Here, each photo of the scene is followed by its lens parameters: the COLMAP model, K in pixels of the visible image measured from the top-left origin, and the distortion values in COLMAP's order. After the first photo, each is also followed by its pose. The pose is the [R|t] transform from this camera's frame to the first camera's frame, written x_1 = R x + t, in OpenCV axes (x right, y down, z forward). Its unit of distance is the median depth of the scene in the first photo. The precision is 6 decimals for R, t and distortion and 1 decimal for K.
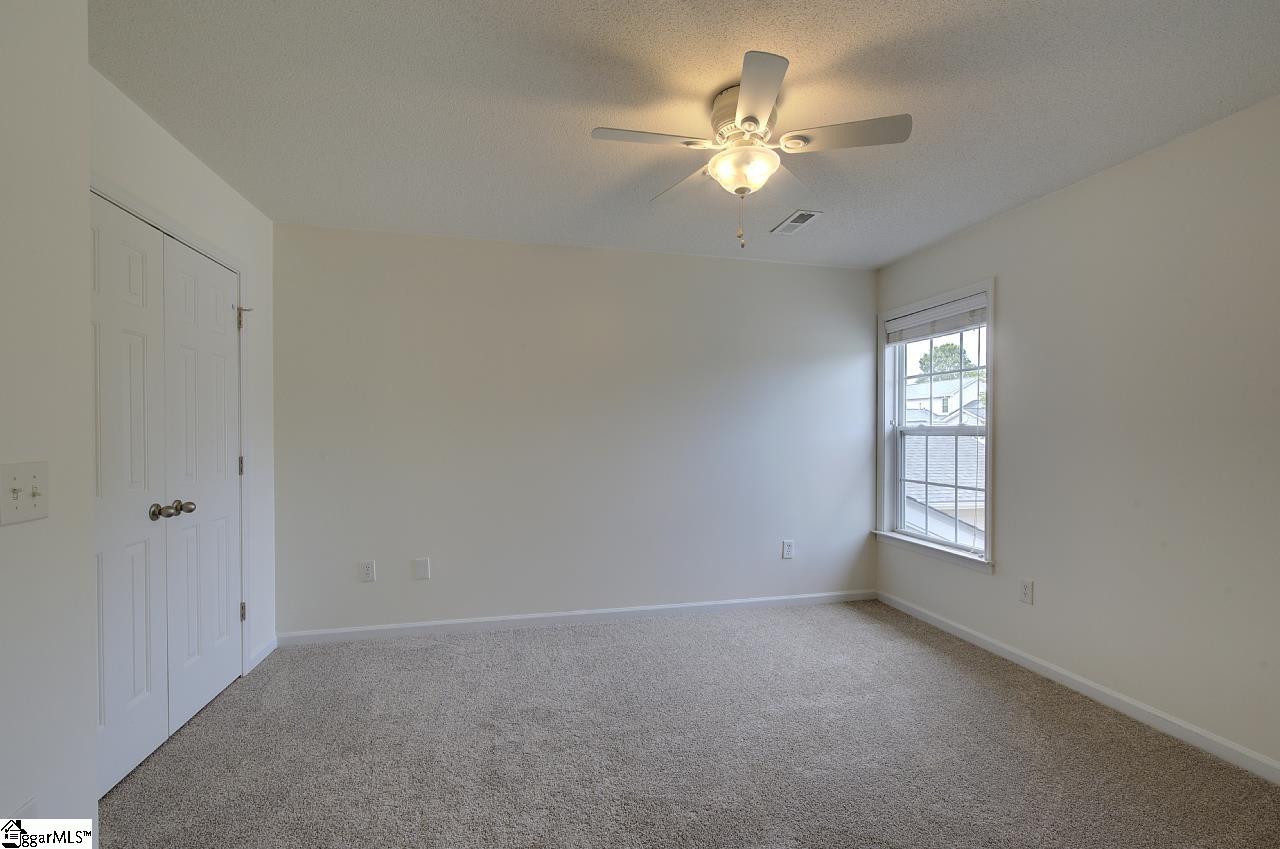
lens RADIAL K [[543.1, 0, 645.2], [0, 543.1, 440.8], [0, 0, 1]] dist [0.001754, 0.000475]
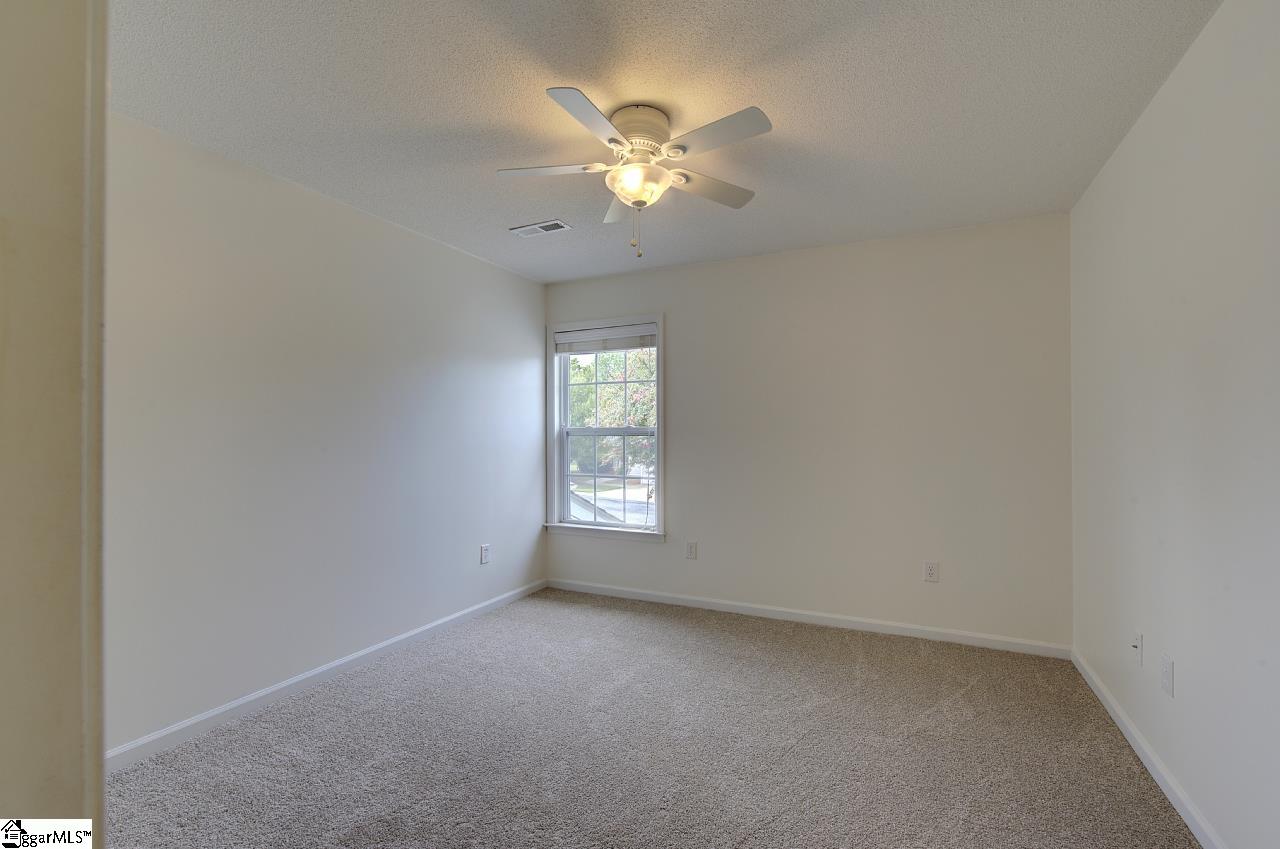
lens RADIAL K [[544.8, 0, 648.7], [0, 544.8, 429.8], [0, 0, 1]] dist [-0.000761, 0.000112]
pose [[0.644754, 0.002273, 0.764386, -0.286532], [0.015070, 0.999763, -0.015685, -0.001572], [-0.764241, 0.021633, 0.644568, 0.144553]]
